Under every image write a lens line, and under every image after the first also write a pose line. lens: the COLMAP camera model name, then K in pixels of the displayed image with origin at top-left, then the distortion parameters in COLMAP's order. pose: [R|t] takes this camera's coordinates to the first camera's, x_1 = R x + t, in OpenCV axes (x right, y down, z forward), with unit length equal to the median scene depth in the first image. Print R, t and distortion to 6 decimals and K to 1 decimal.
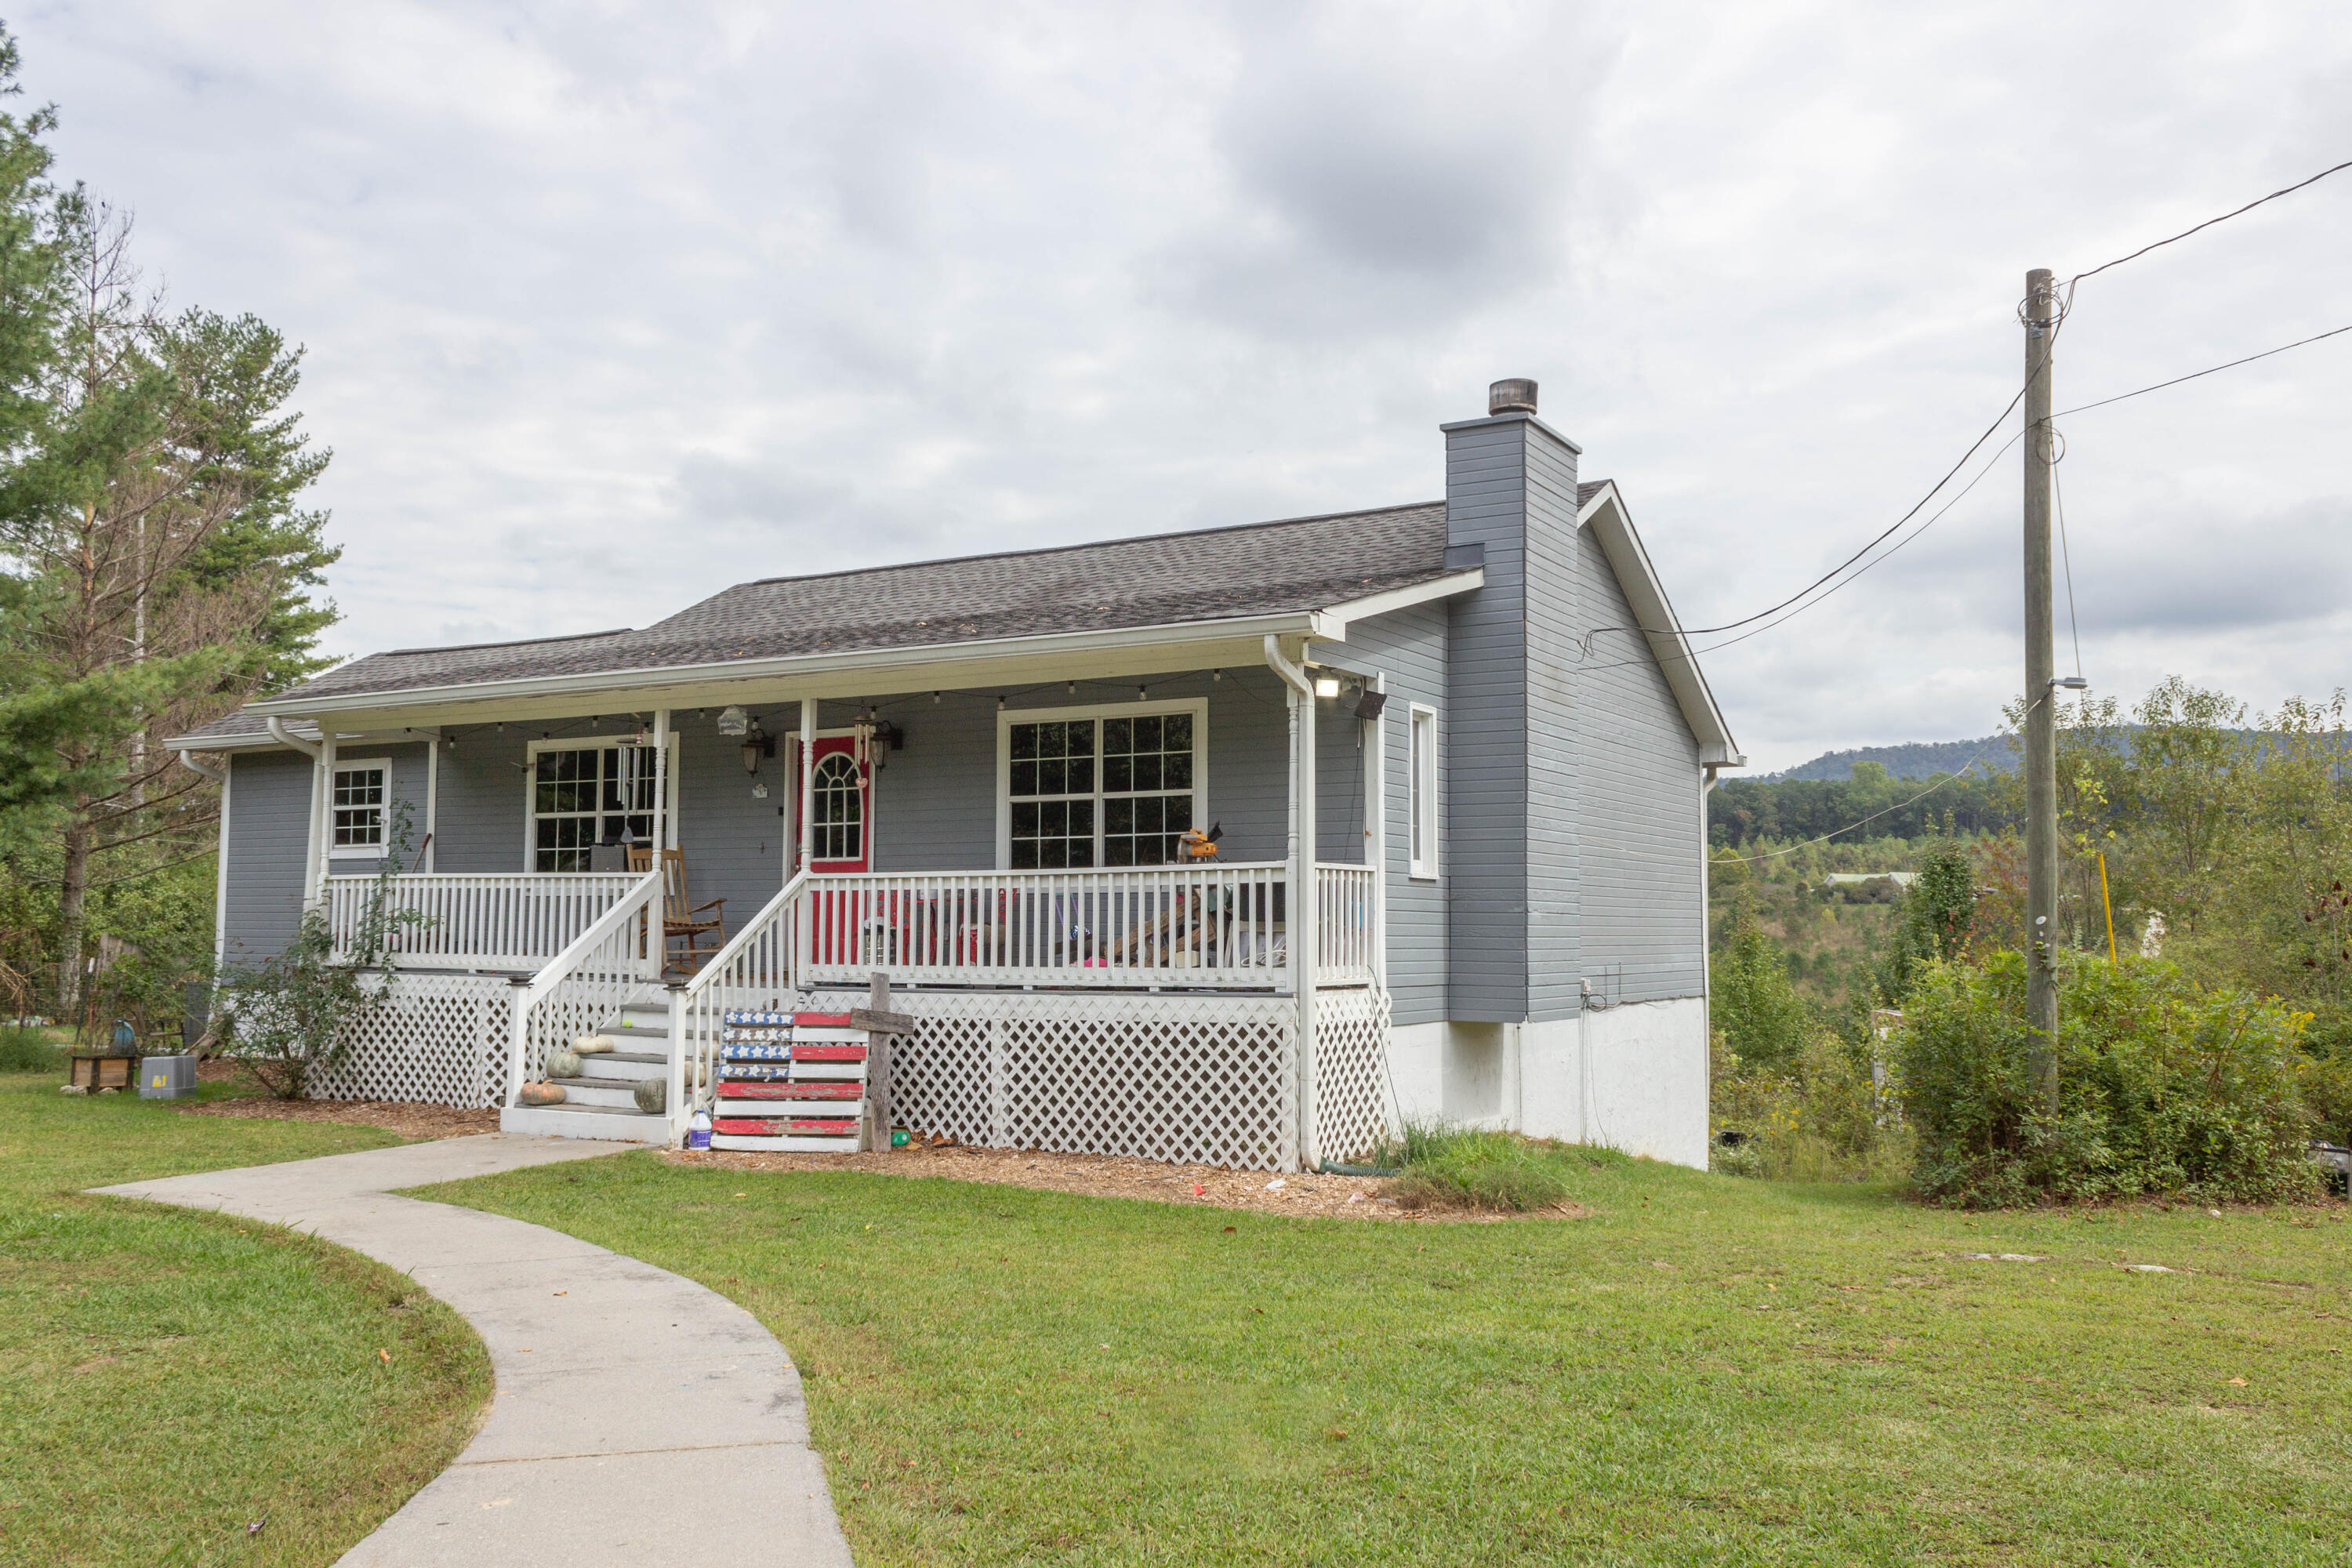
lens RADIAL K [[1898.8, 0, 1183.0], [0, 1898.8, 795.1], [0, 0, 1]] dist [0.056127, -0.105645]
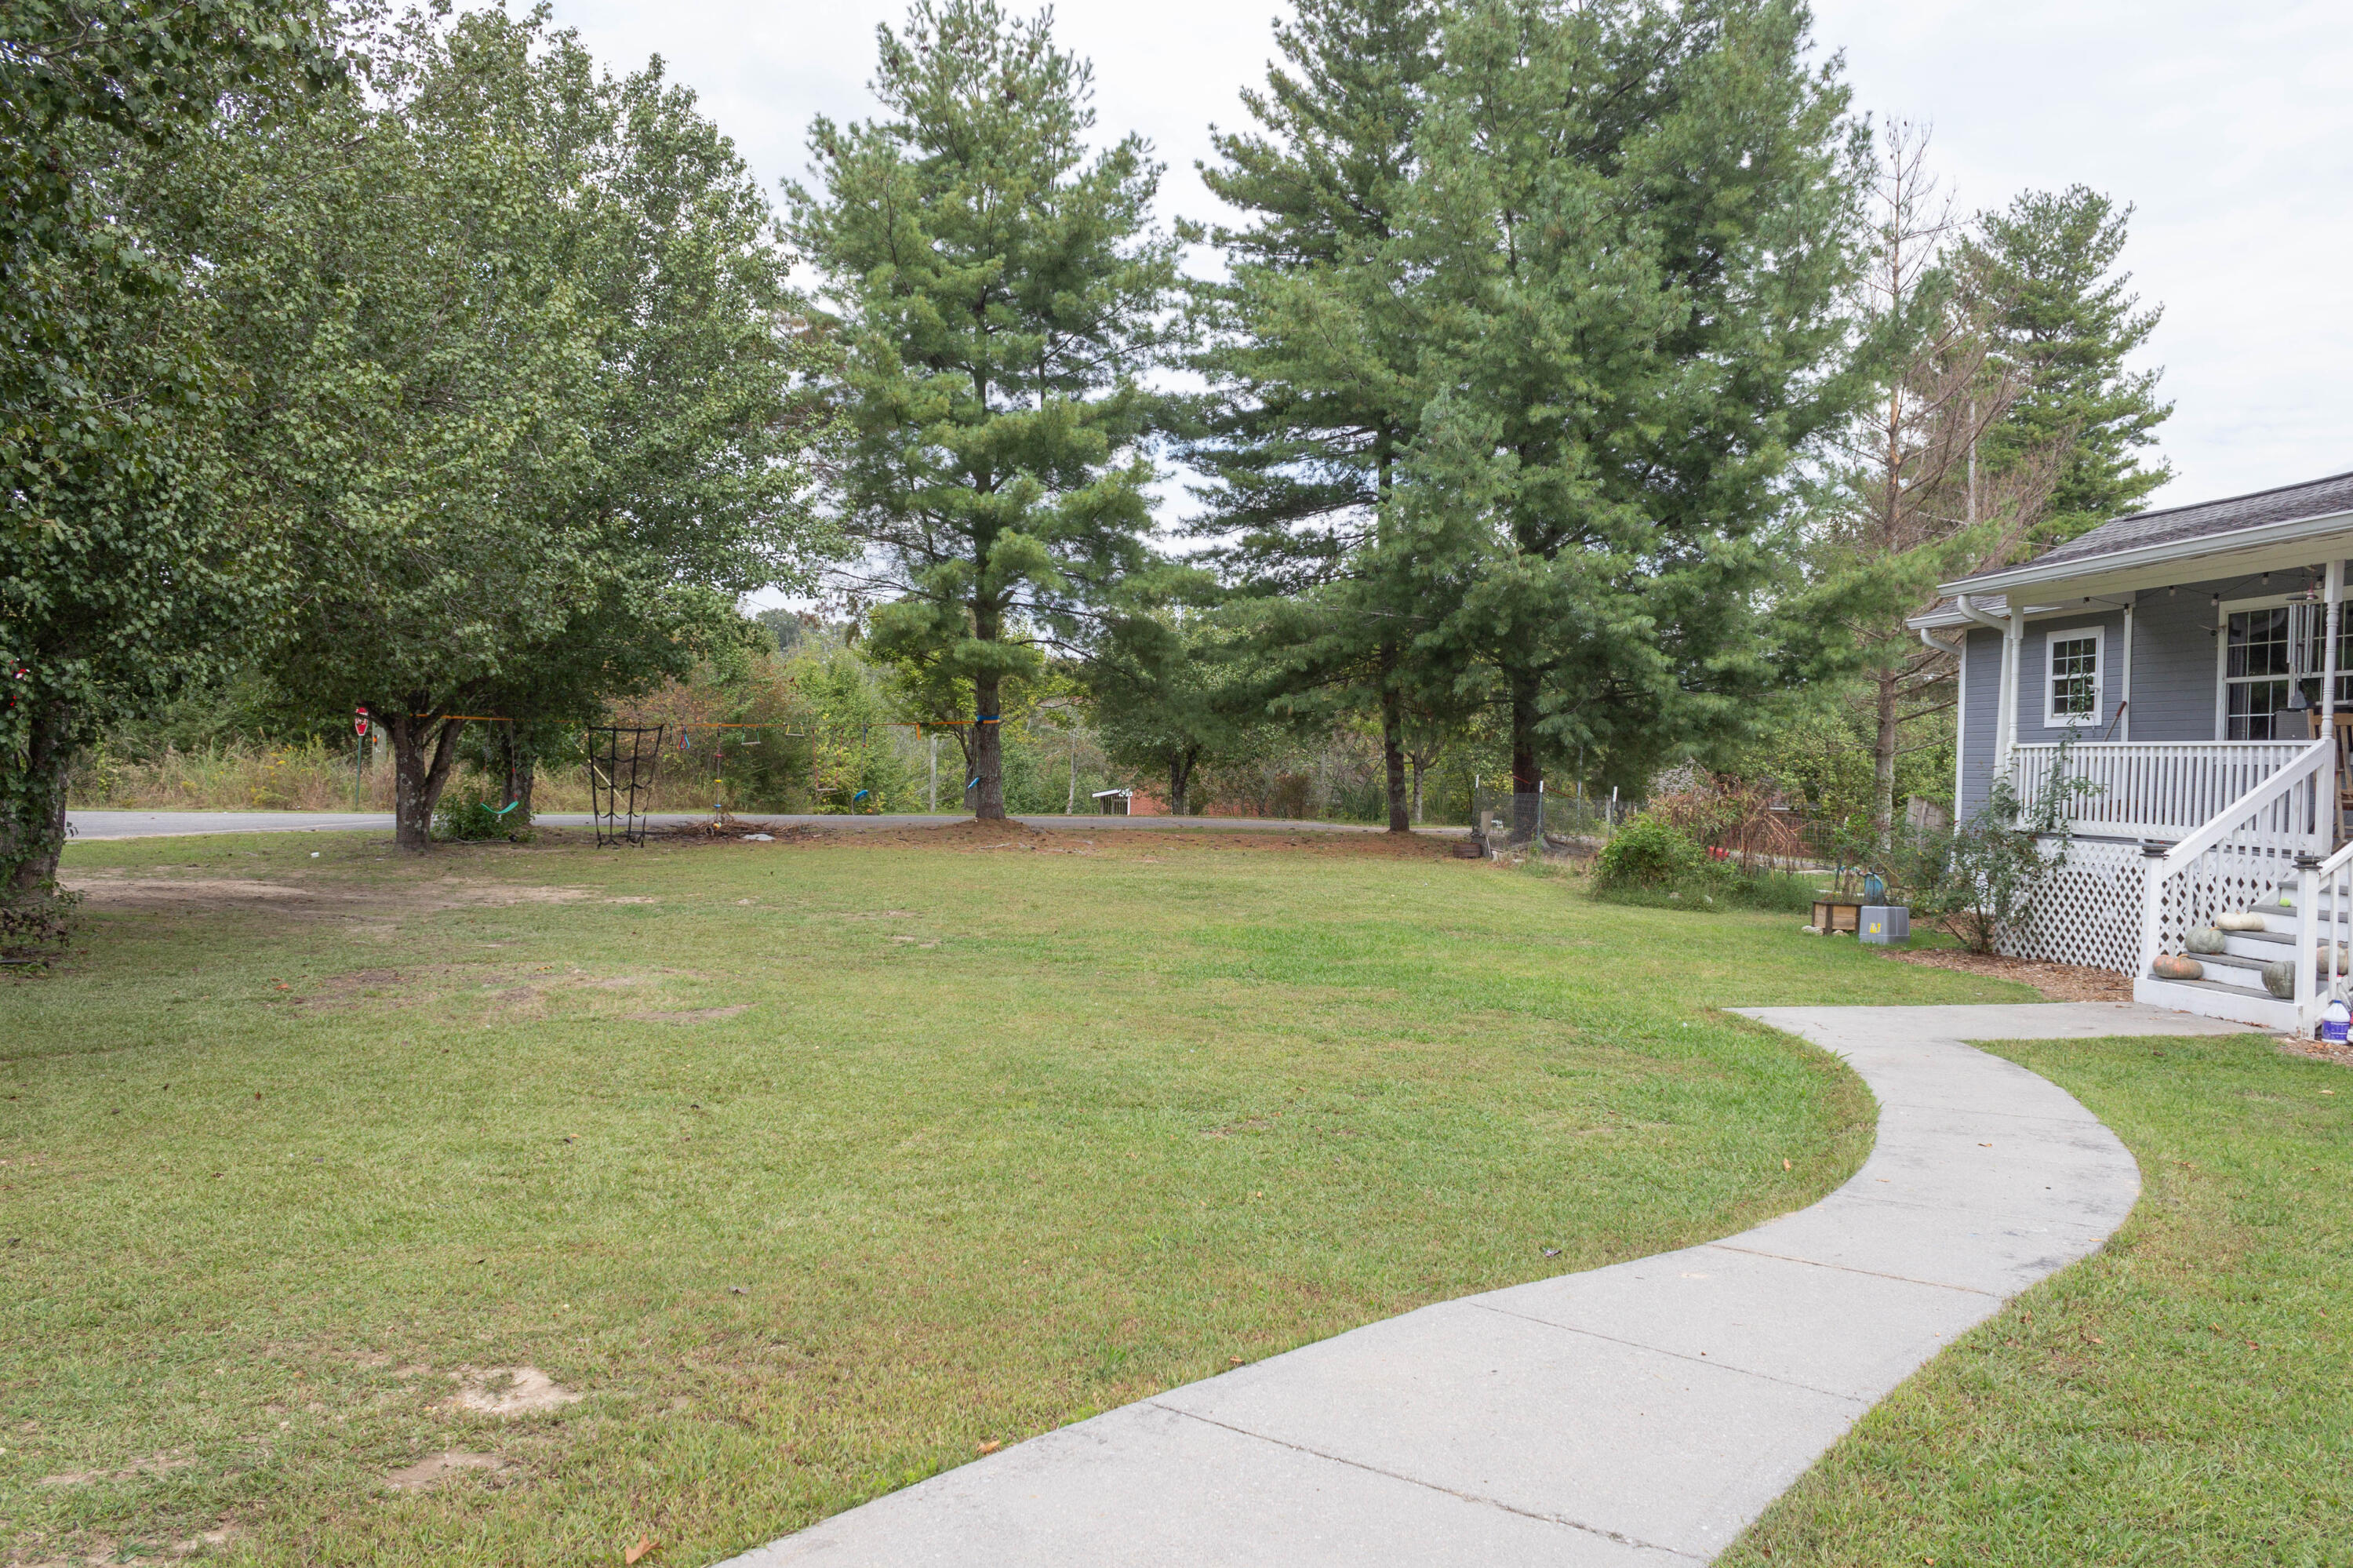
lens RADIAL K [[1899.7, 0, 1183.5], [0, 1899.7, 795.1], [0, 0, 1]] dist [0.056127, -0.105645]
pose [[0.587746, 0.015856, -0.808890, 0.127691], [0.042734, 0.997804, 0.050610, -0.002603], [0.807916, -0.064313, 0.585777, 0.016018]]
